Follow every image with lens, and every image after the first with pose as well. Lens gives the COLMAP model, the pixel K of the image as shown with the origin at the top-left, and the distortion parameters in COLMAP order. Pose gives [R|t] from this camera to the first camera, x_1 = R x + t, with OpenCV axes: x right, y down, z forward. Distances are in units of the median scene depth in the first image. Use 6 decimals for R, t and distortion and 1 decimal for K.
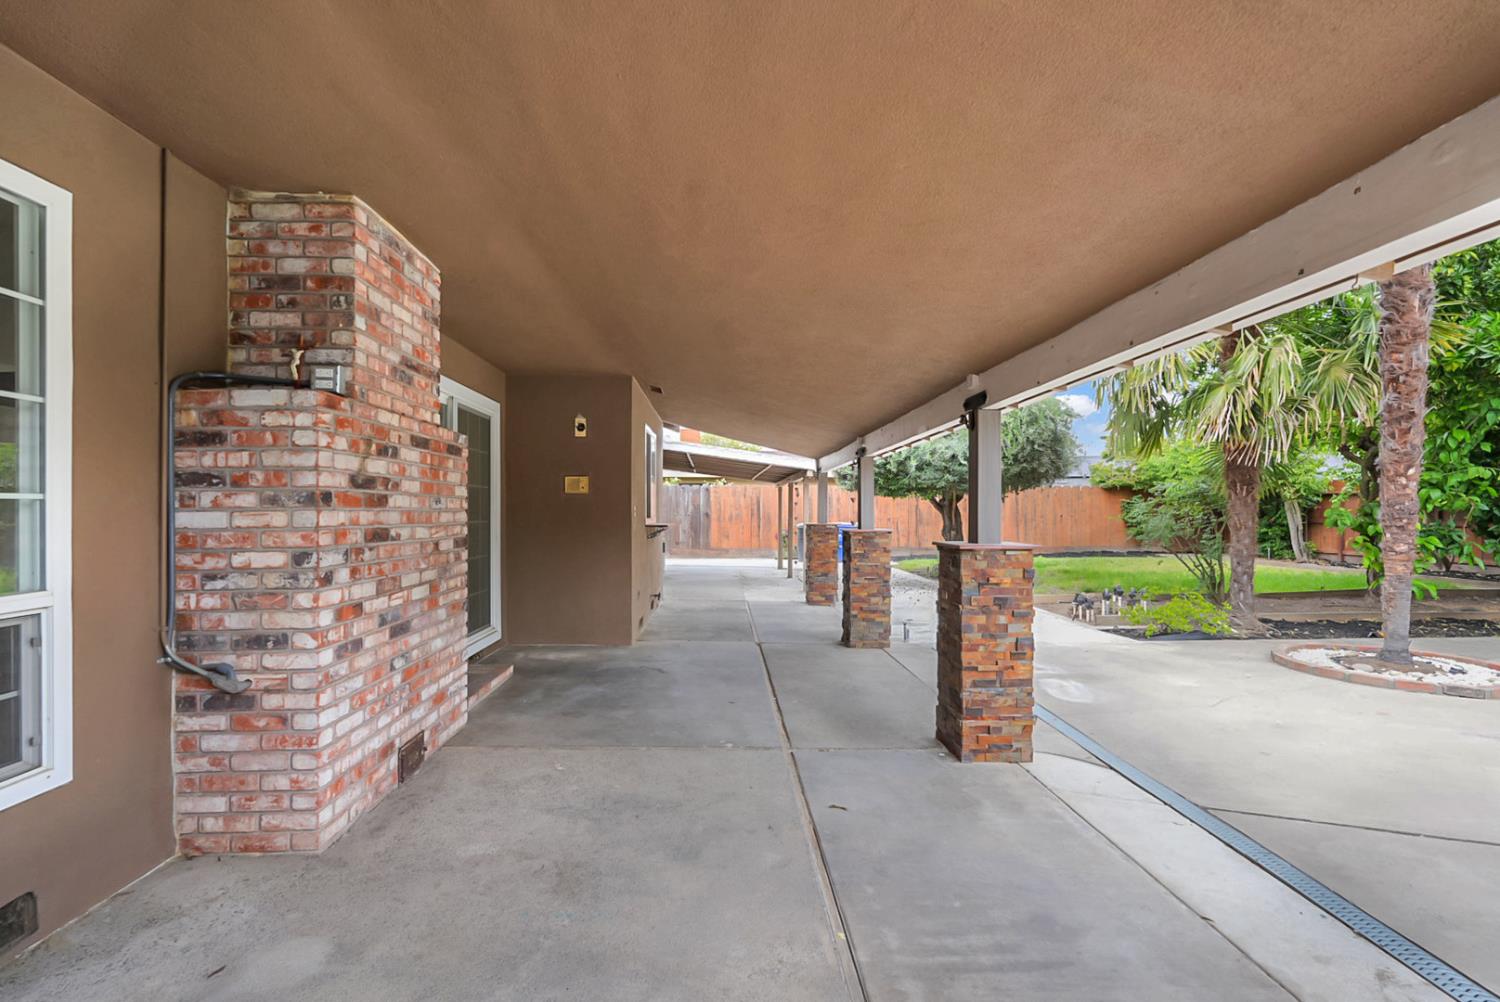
lens RADIAL K [[657.7, 0, 751.2], [0, 657.7, 506.5], [0, 0, 1]] dist [-0.001731, 0.001068]
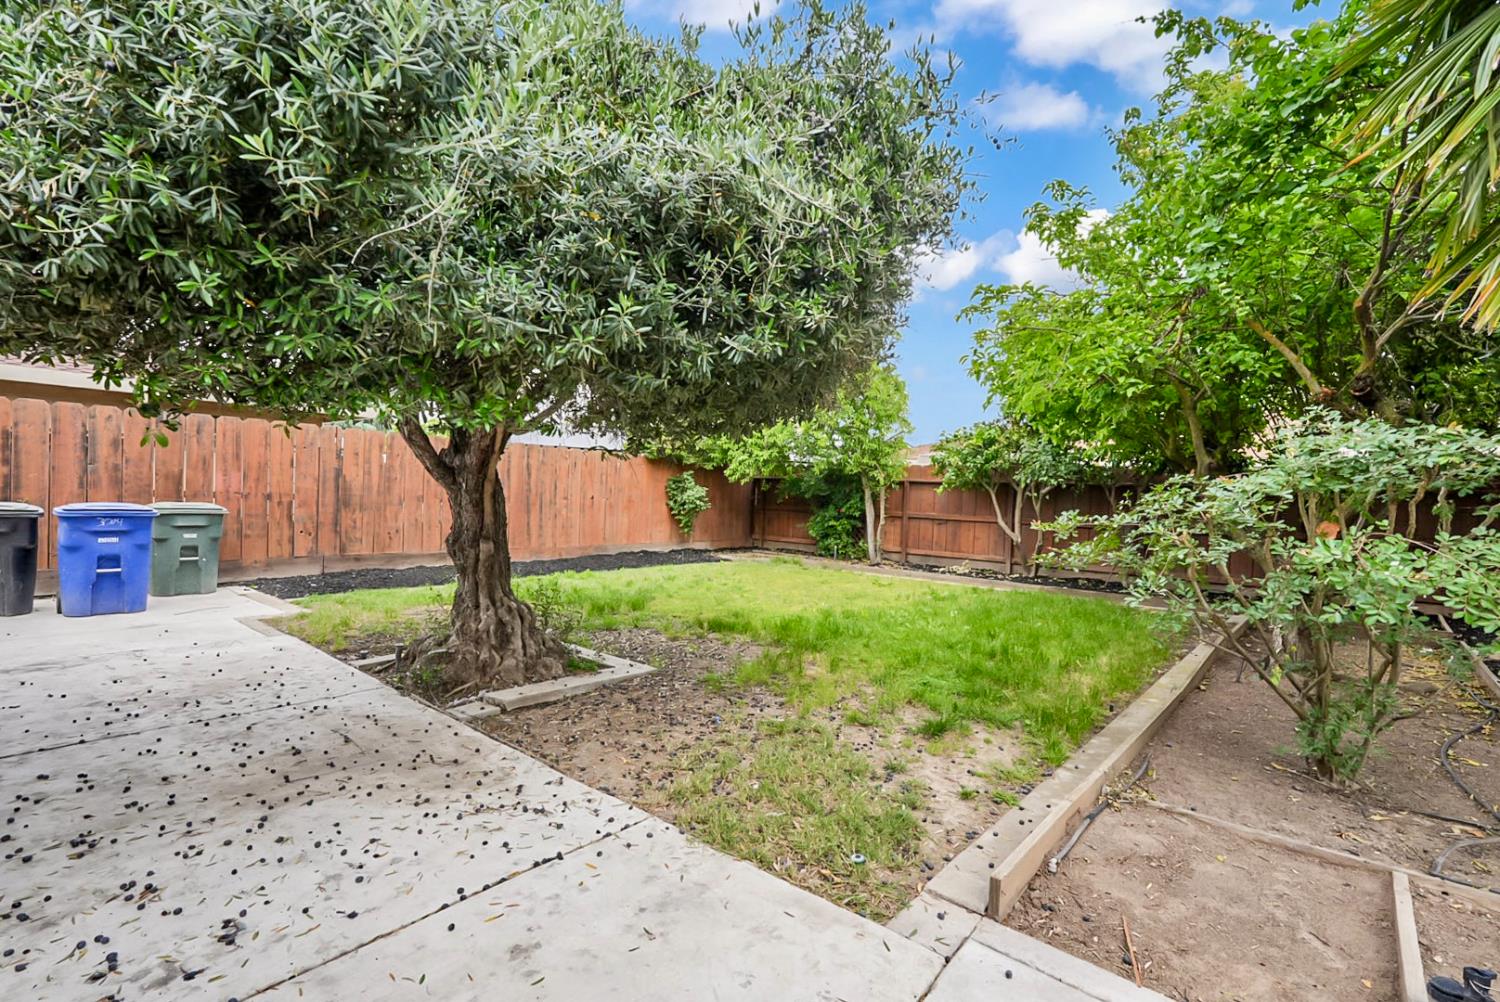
lens RADIAL K [[657.7, 0, 726.3], [0, 657.7, 503.6], [0, 0, 1]] dist [-0.001731, 0.001068]
pose [[0.686027, 0.017208, 0.727373, 0.181628], [-0.042201, 0.998978, 0.016168, 0.007628], [-0.726352, -0.041788, 0.686052, 0.863622]]
